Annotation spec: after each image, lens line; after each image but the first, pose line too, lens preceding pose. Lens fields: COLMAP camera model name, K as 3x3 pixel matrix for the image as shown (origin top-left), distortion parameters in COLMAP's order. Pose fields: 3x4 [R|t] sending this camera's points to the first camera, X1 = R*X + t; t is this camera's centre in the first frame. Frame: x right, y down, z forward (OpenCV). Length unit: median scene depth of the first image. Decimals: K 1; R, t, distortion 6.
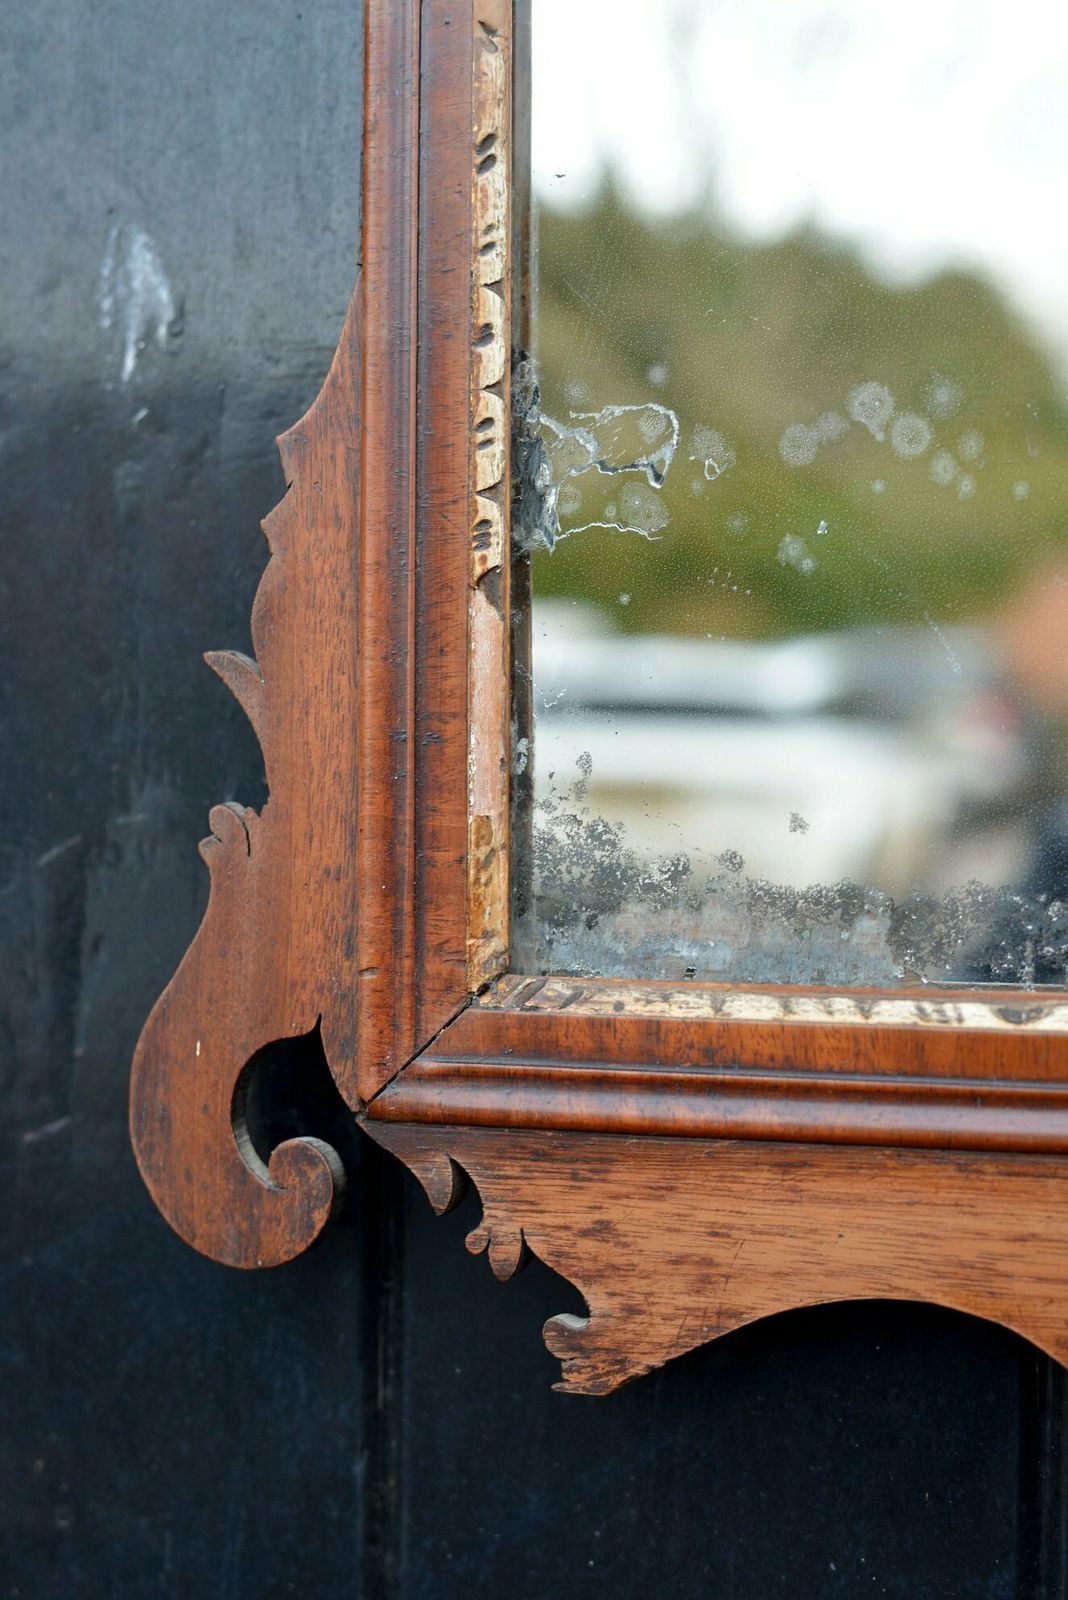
lens RADIAL K [[2410.2, 0, 541.3], [0, 2410.2, 813.5], [0, 0, 1]] dist [-0.131773, 0.067022]
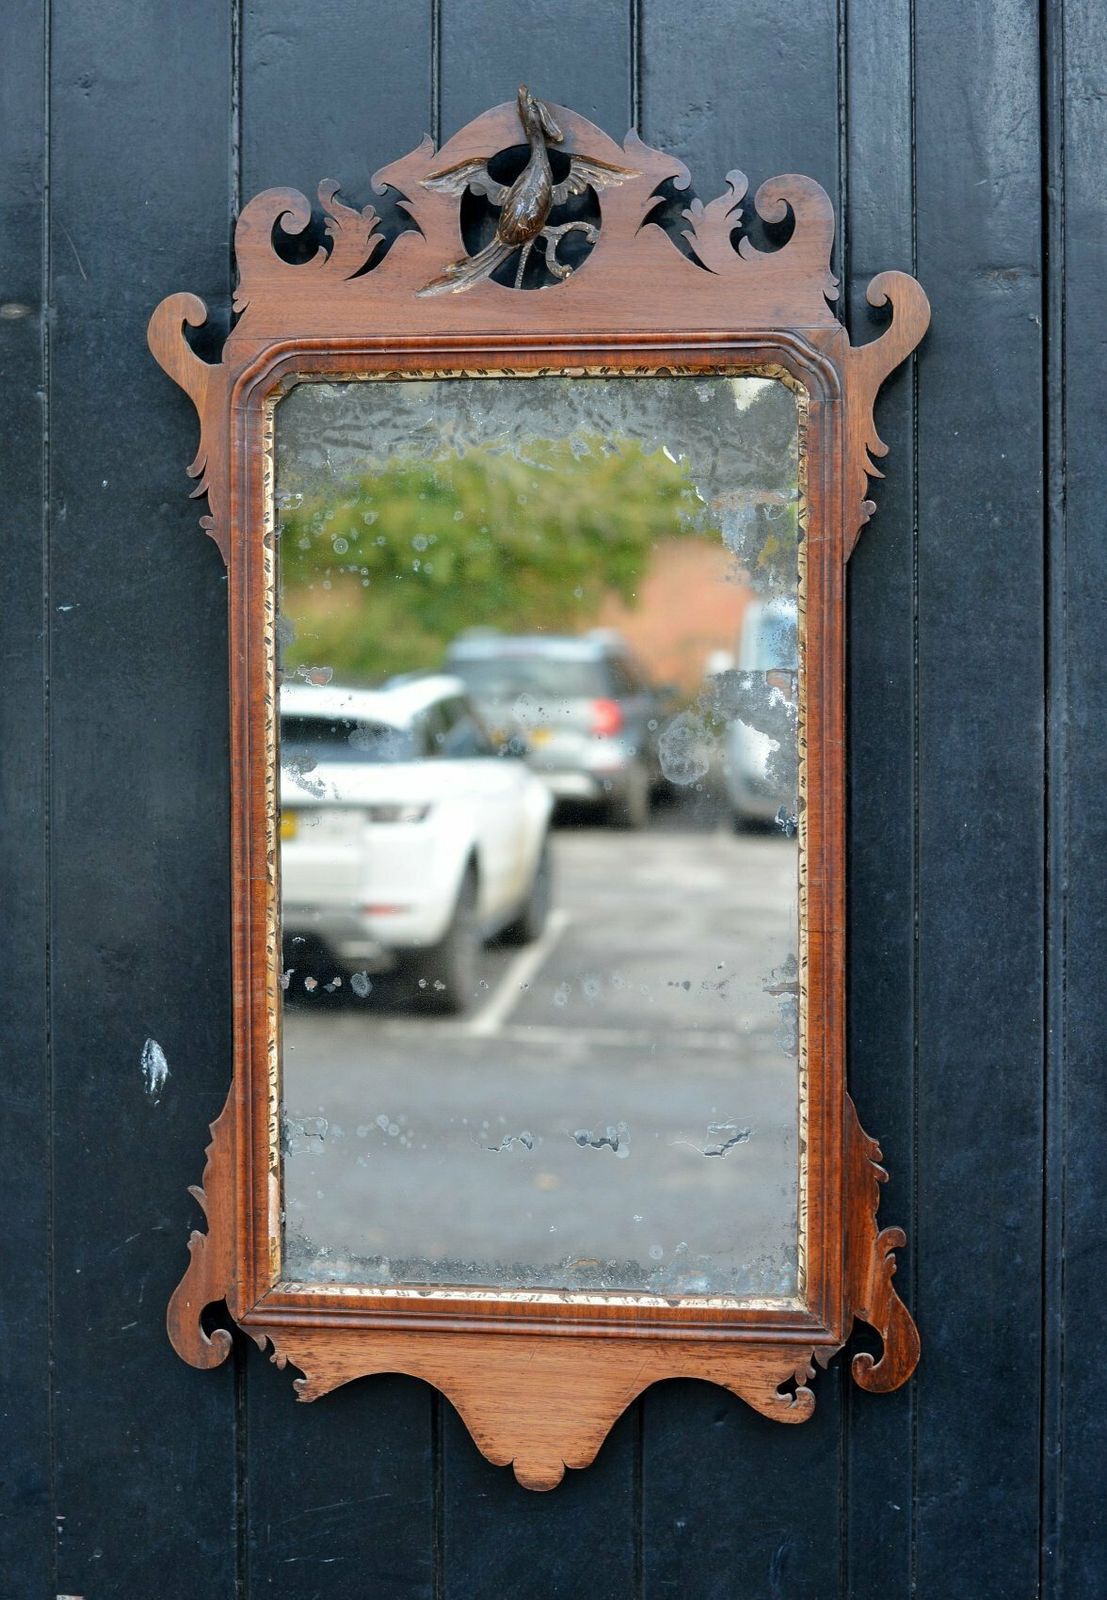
lens RADIAL K [[2708.8, 0, 509.7], [0, 2708.8, 772.4], [0, 0, 1]] dist [-0.105443, 0.054359]
pose [[0.991134, -0.013284, 0.132202, -0.192034], [0.012322, 0.999891, 0.008089, -0.697353], [-0.132295, -0.006389, 0.991190, -2.900752]]
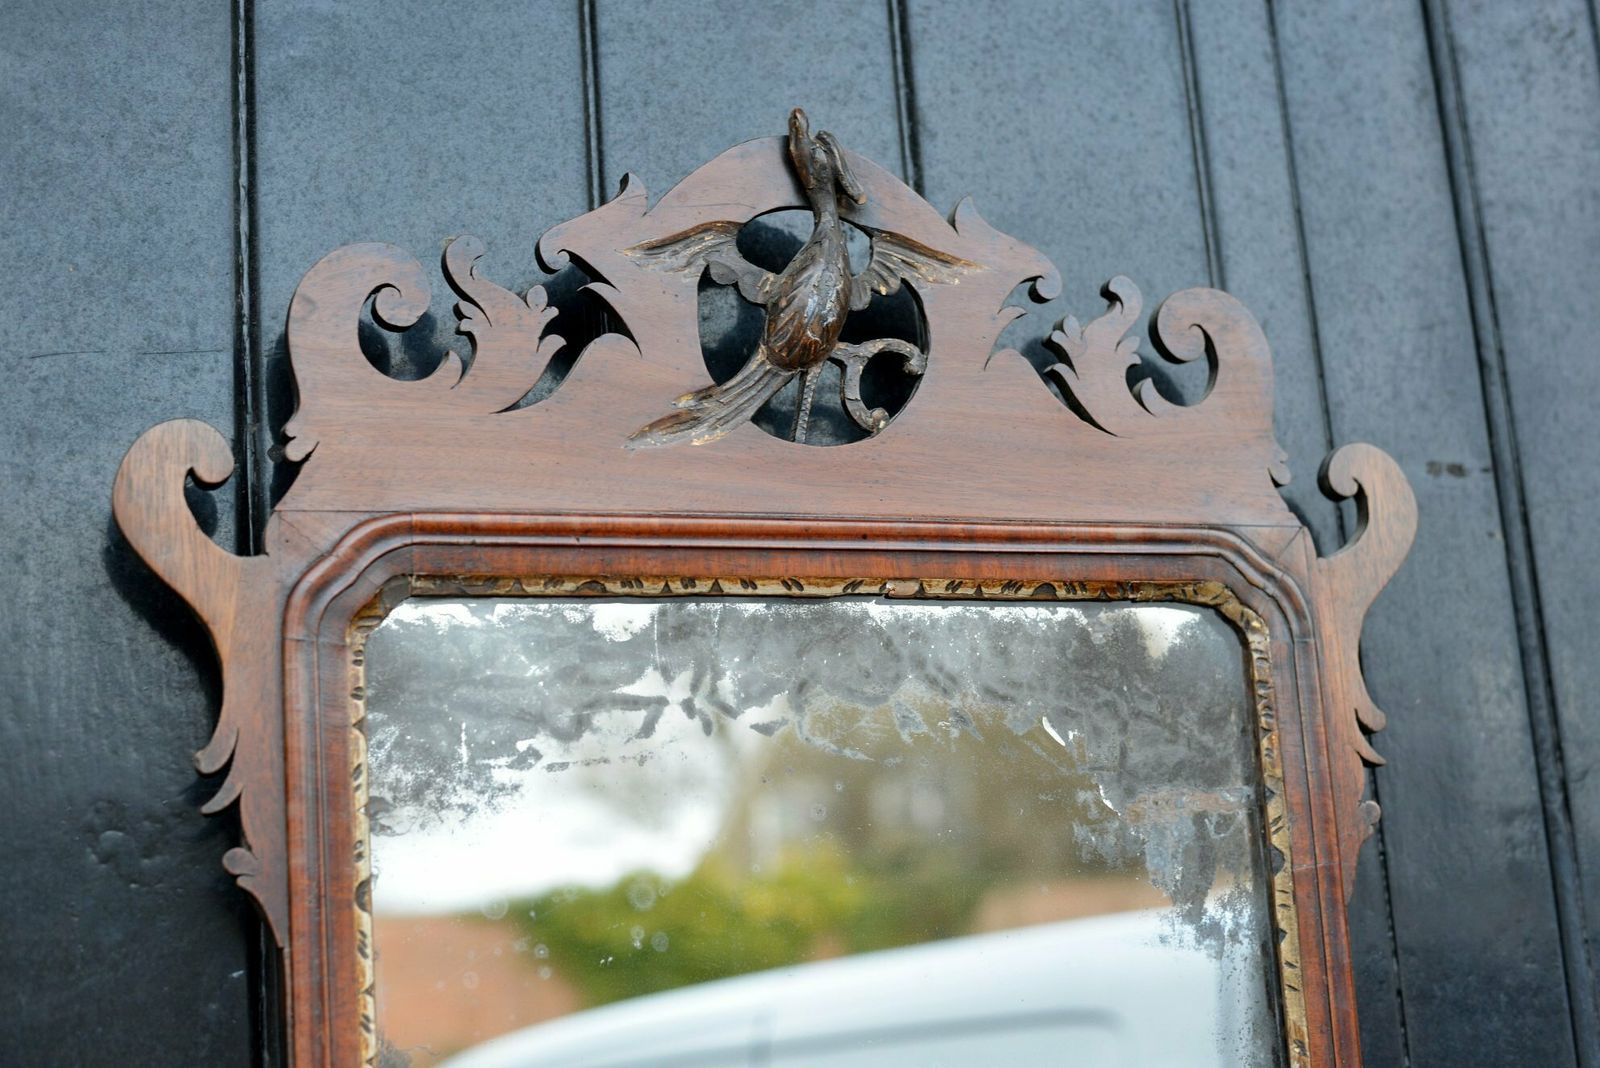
lens RADIAL K [[2410.2, 0, 800.0], [0, 2410.2, 534.0], [0, 0, 1]] dist [-0.131773, 0.067022]
pose [[0.816655, 0.069382, 0.572941, -0.778599], [0.085438, 0.967274, -0.238917, -0.812365], [-0.570767, 0.244063, 0.784001, -0.635092]]
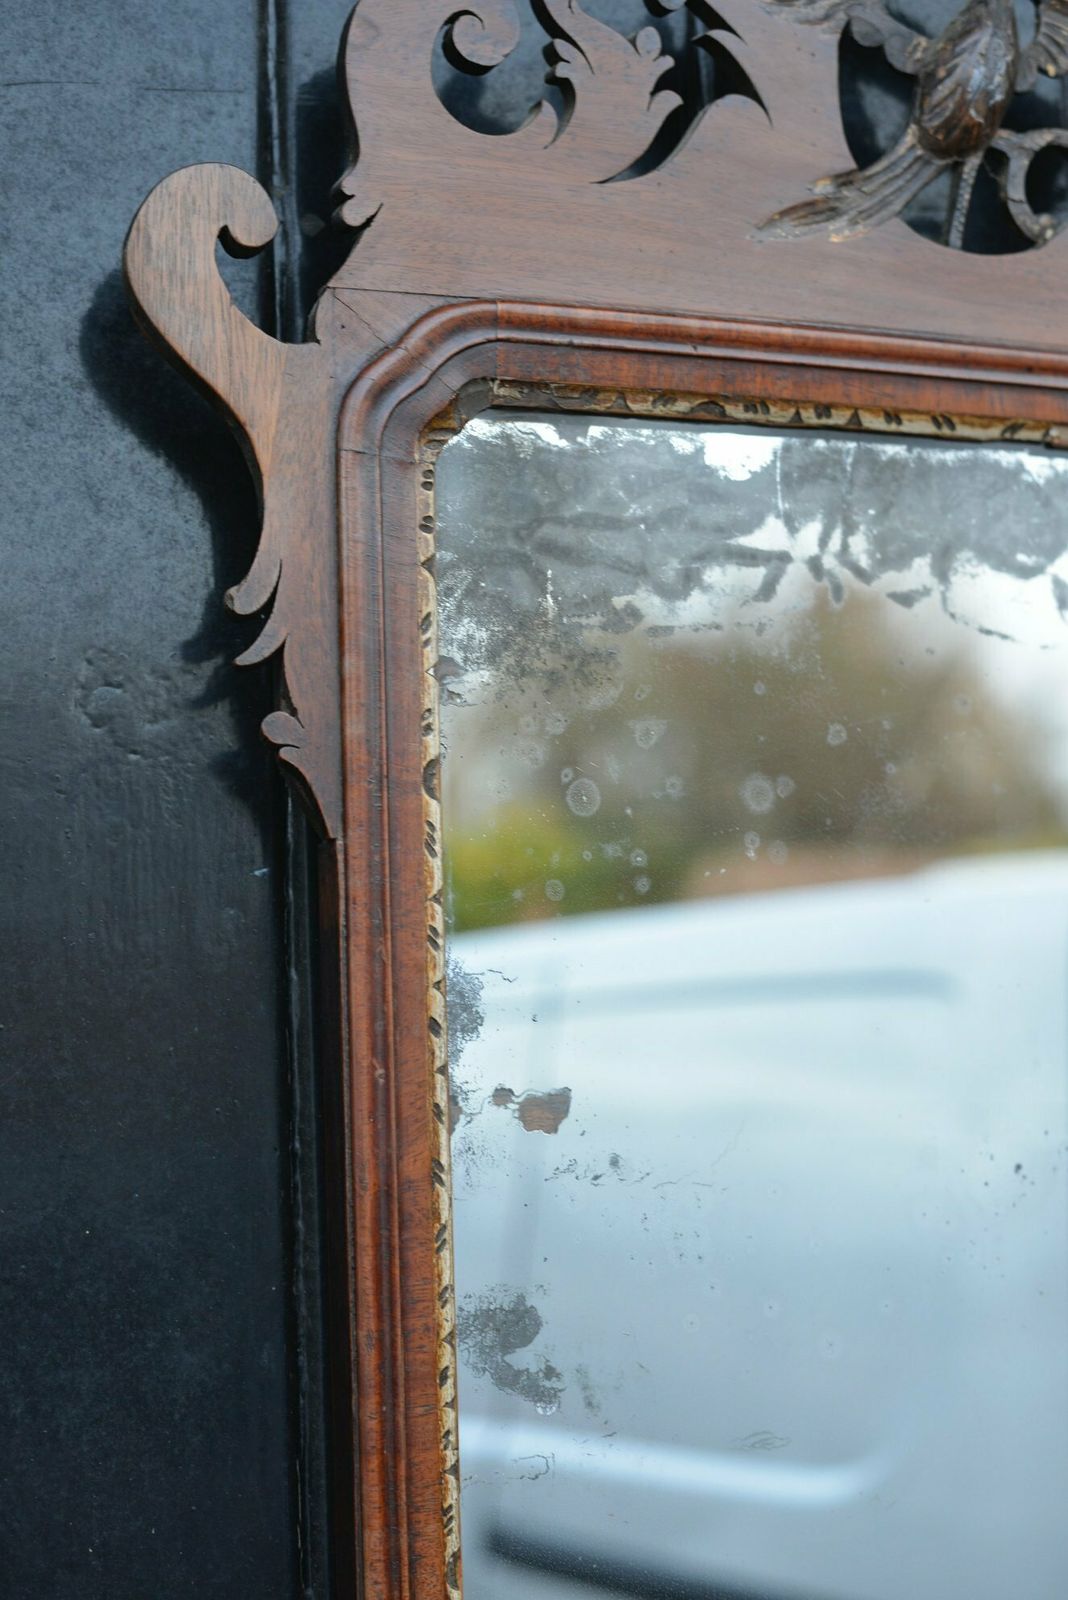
lens RADIAL K [[2410.2, 0, 541.3], [0, 2410.2, 813.5], [0, 0, 1]] dist [-0.131773, 0.067022]
pose [[0.807176, 0.027872, 0.589653, -0.790441], [0.045165, 0.993041, -0.108767, -0.826964], [-0.588581, 0.114426, 0.800300, -0.169001]]
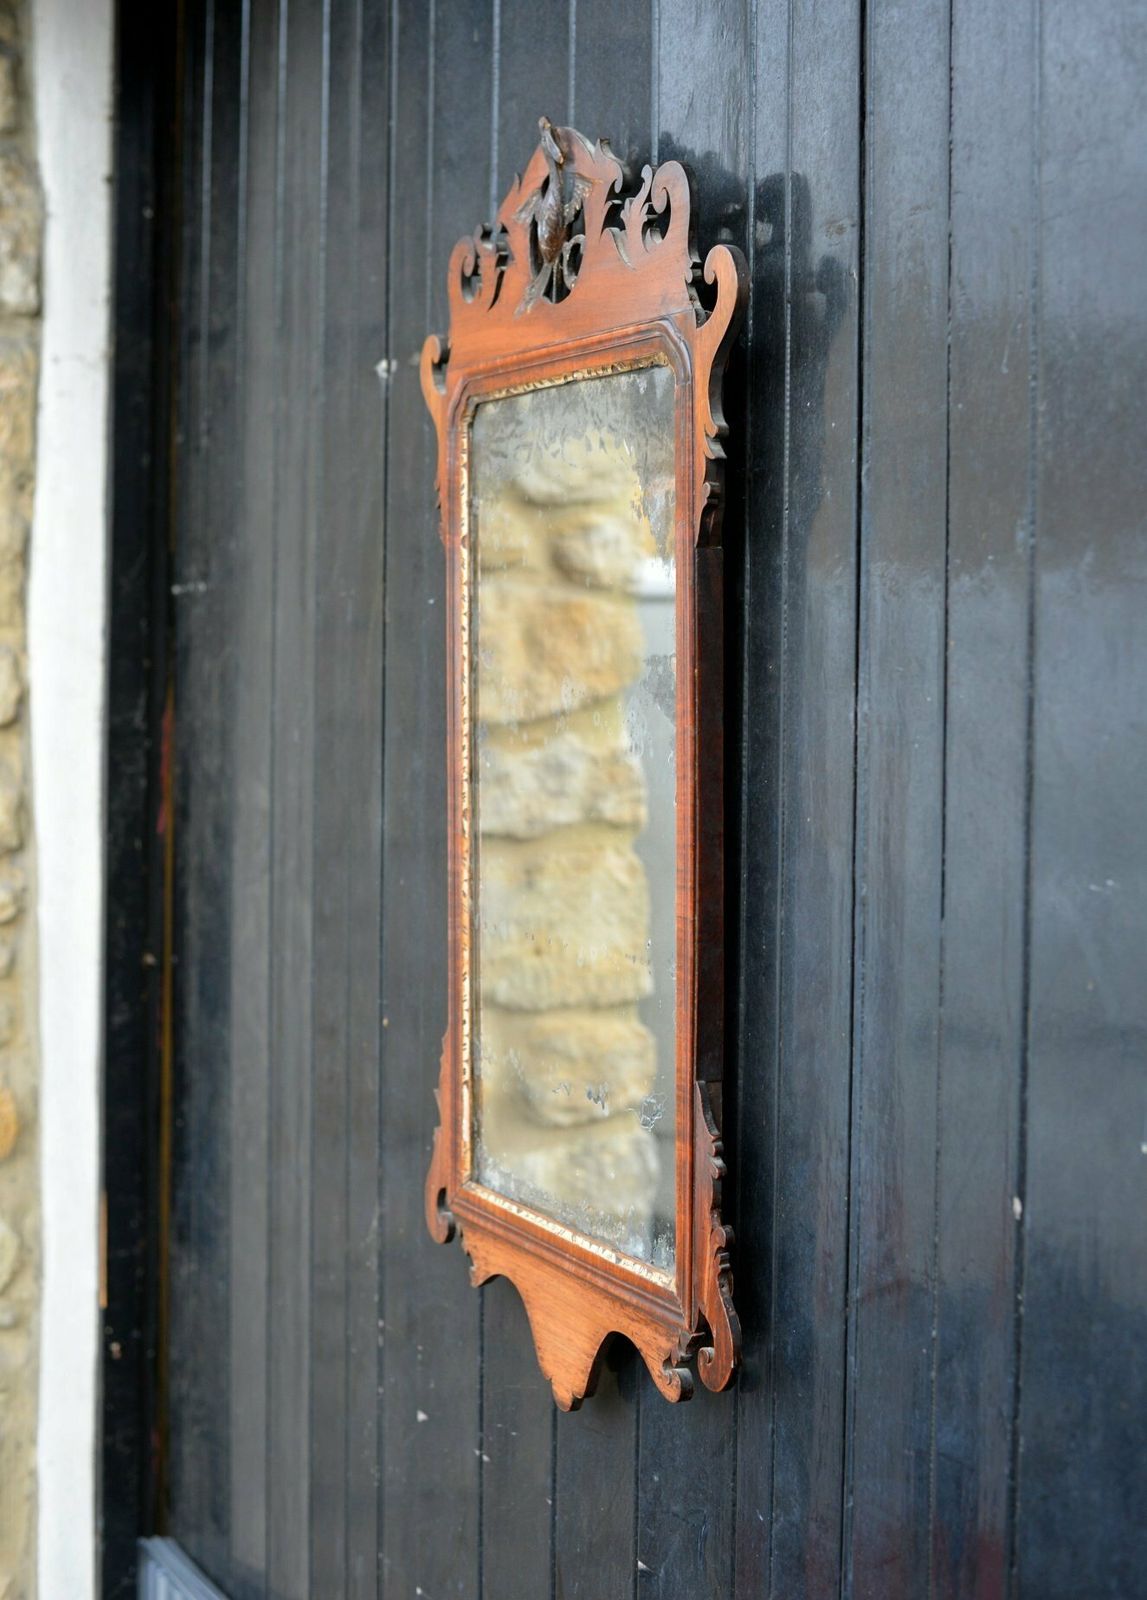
lens RADIAL K [[2539.6, 0, 573.4], [0, 2539.6, 759.3], [0, 0, 1]] dist [-0.087317, -0.023096]
pose [[0.666628, 0.023548, -0.745019, 3.255655], [-0.010076, 0.999694, 0.022582, -0.738251], [0.745323, -0.007547, 0.666661, -1.695636]]
